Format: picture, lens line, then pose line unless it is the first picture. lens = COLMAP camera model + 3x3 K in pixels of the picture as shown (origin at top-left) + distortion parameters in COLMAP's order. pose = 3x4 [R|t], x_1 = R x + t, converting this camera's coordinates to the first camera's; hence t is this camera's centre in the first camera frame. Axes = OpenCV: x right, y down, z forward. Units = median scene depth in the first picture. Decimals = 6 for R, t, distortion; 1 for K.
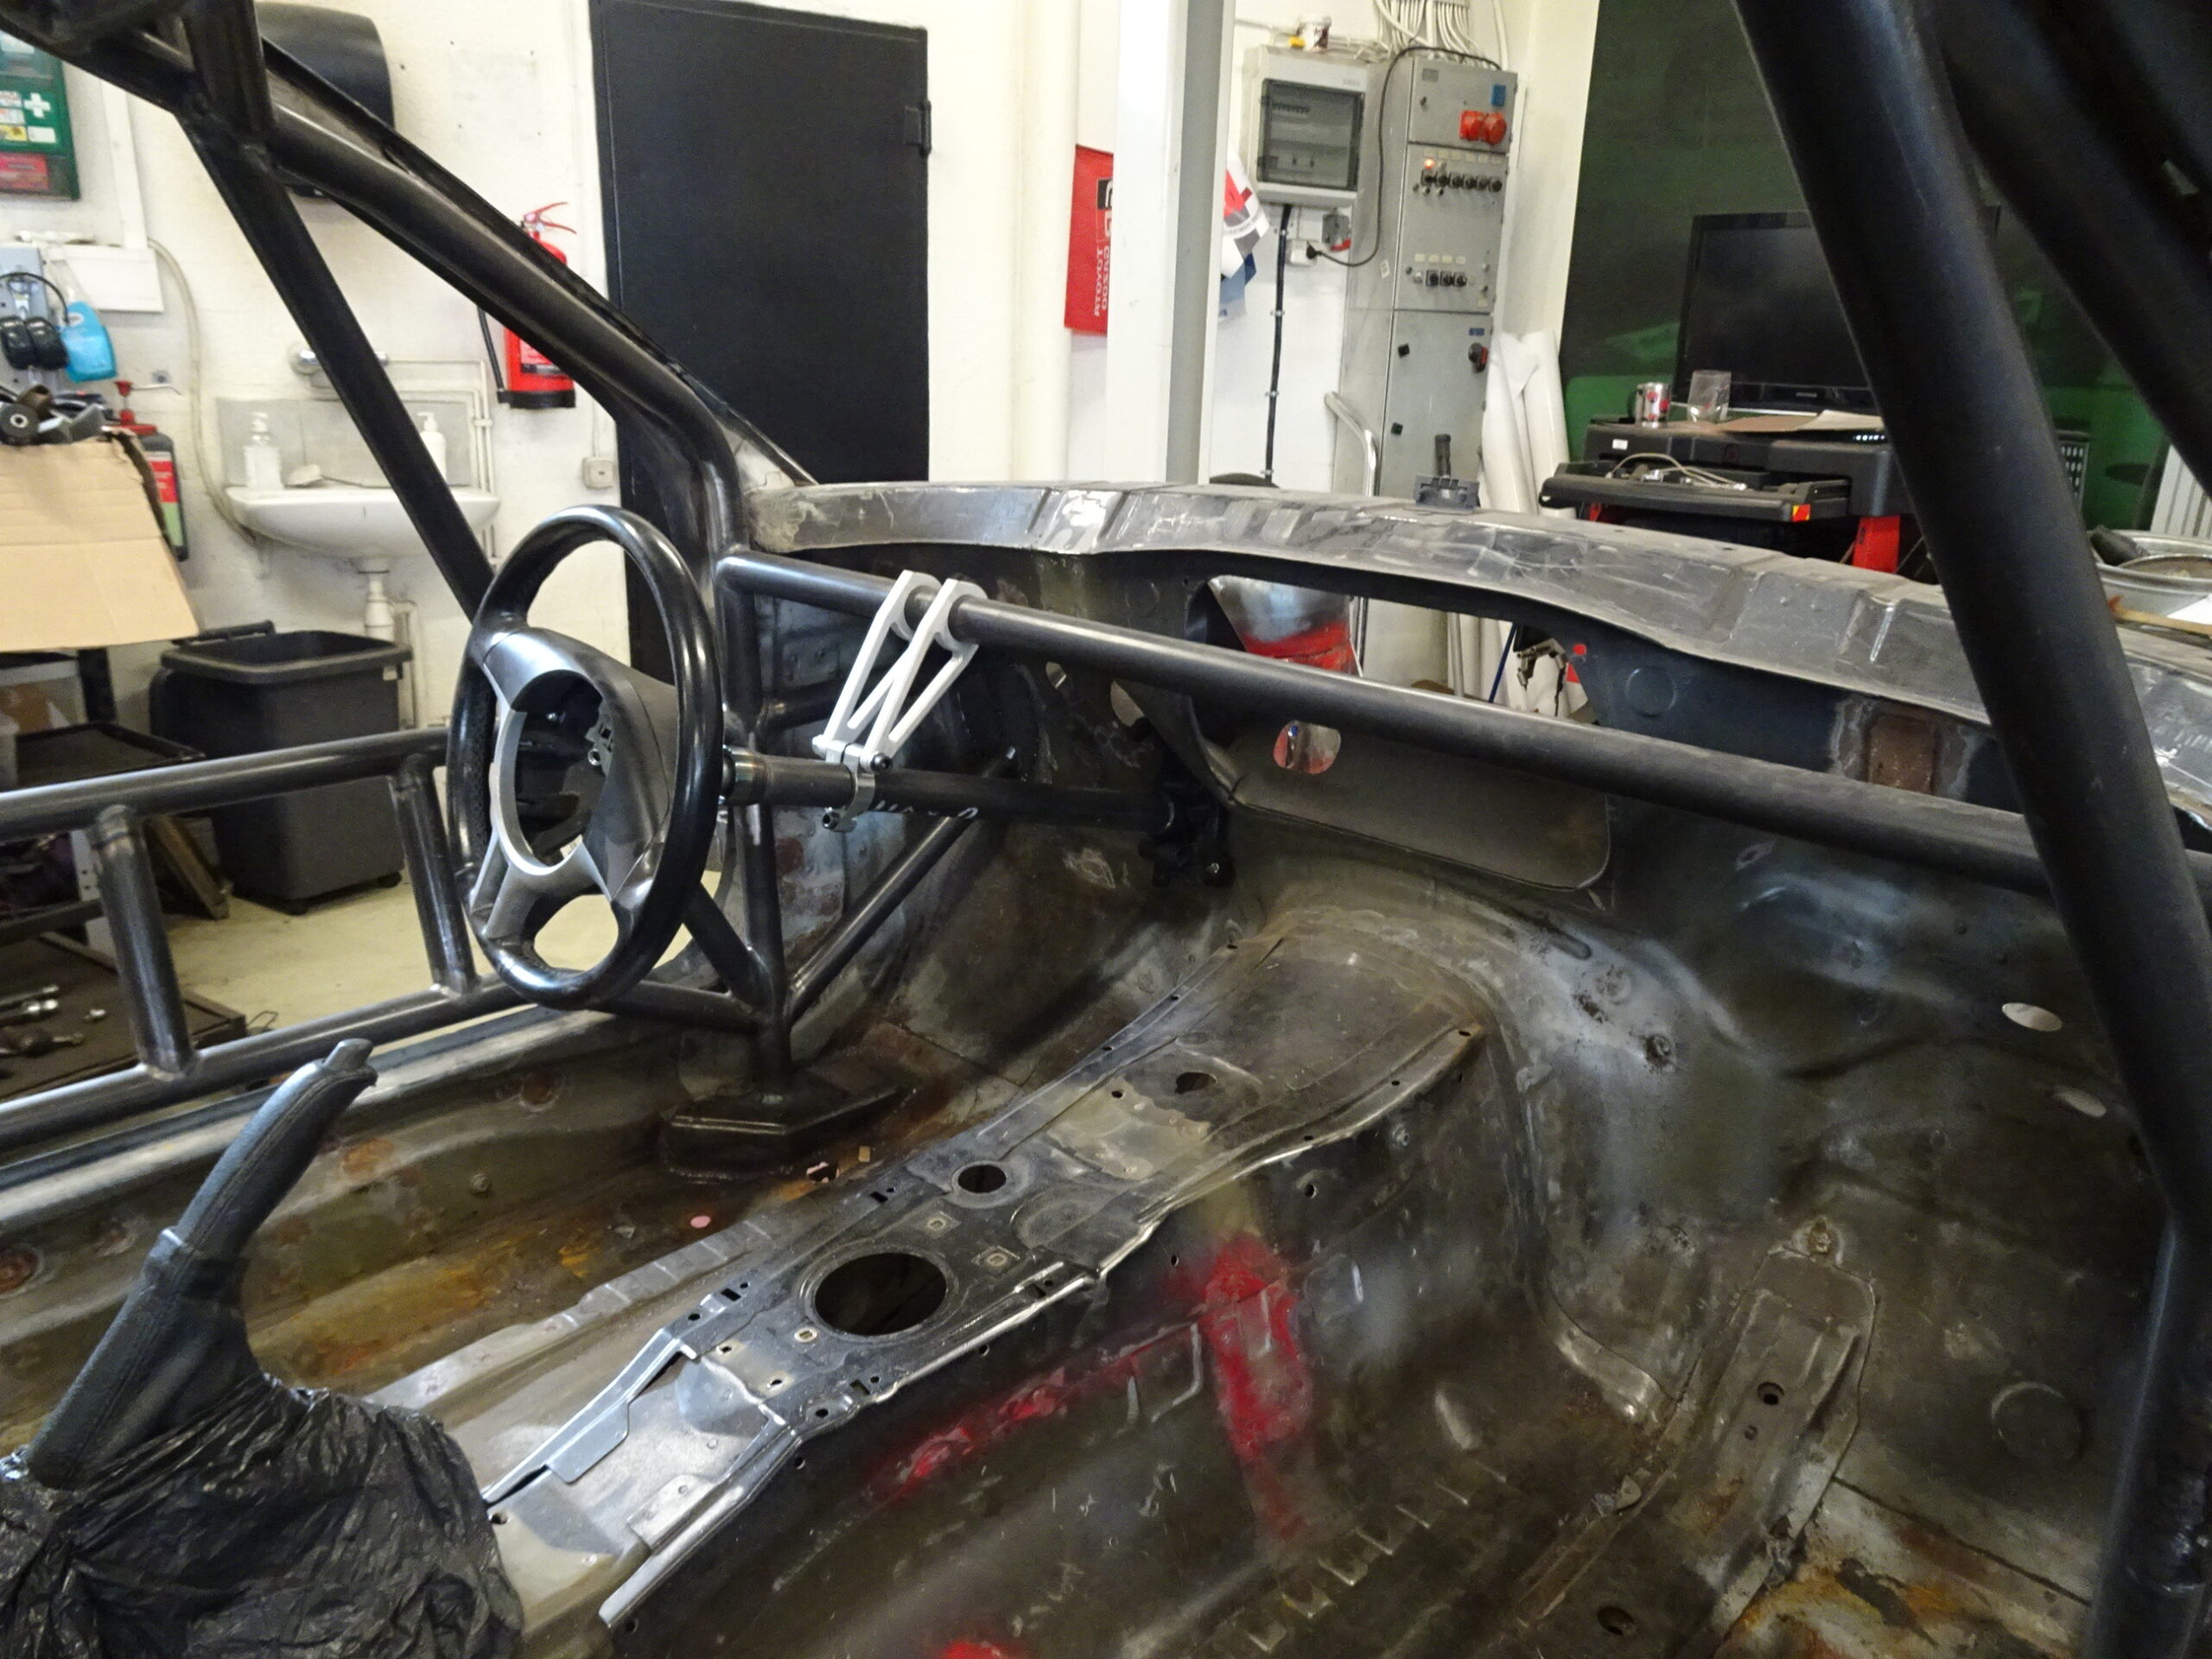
lens RADIAL K [[1590.8, 0, 1110.5], [0, 1590.8, 814.2], [0, 0, 1]] dist [0.023920, -0.004639]
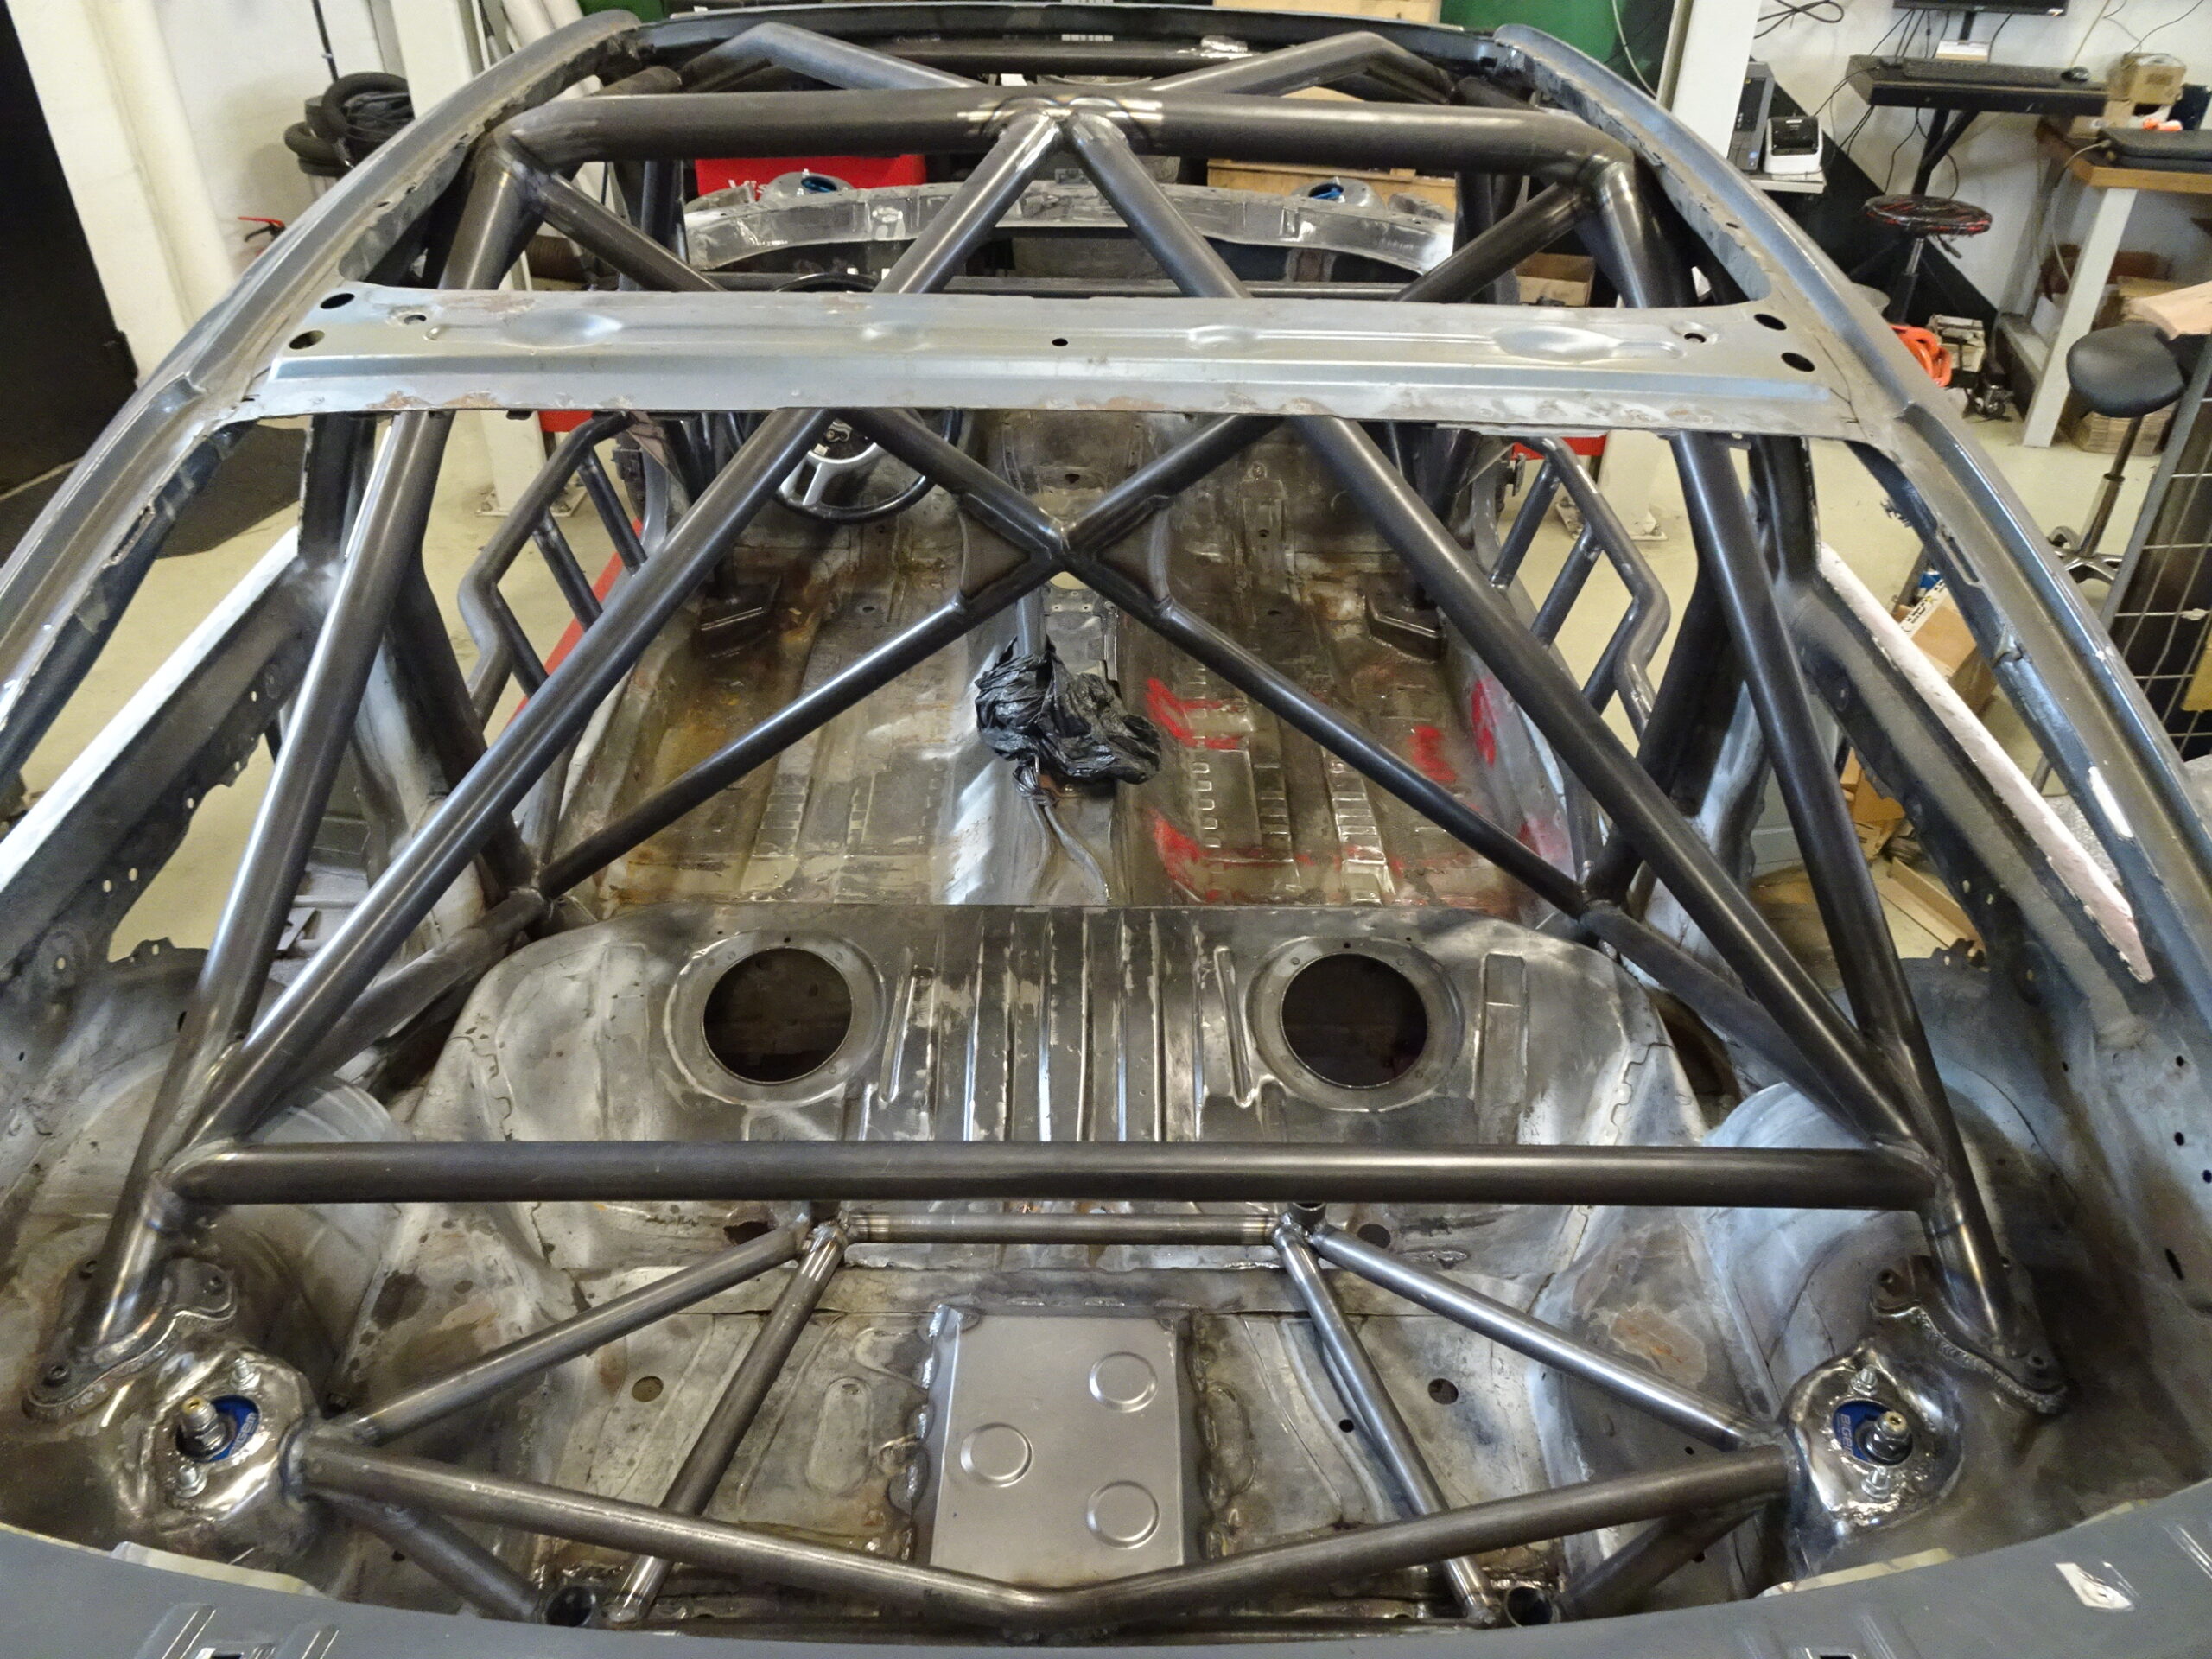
lens RADIAL K [[1590.8, 0, 1110.5], [0, 1590.8, 814.2], [0, 0, 1]] dist [0.023920, -0.004639]
pose [[0.736650, -0.412157, 0.536165, -1.182095], [0.215911, 0.894666, 0.391096, -0.249776], [-0.640882, -0.172337, 0.748045, -0.725488]]
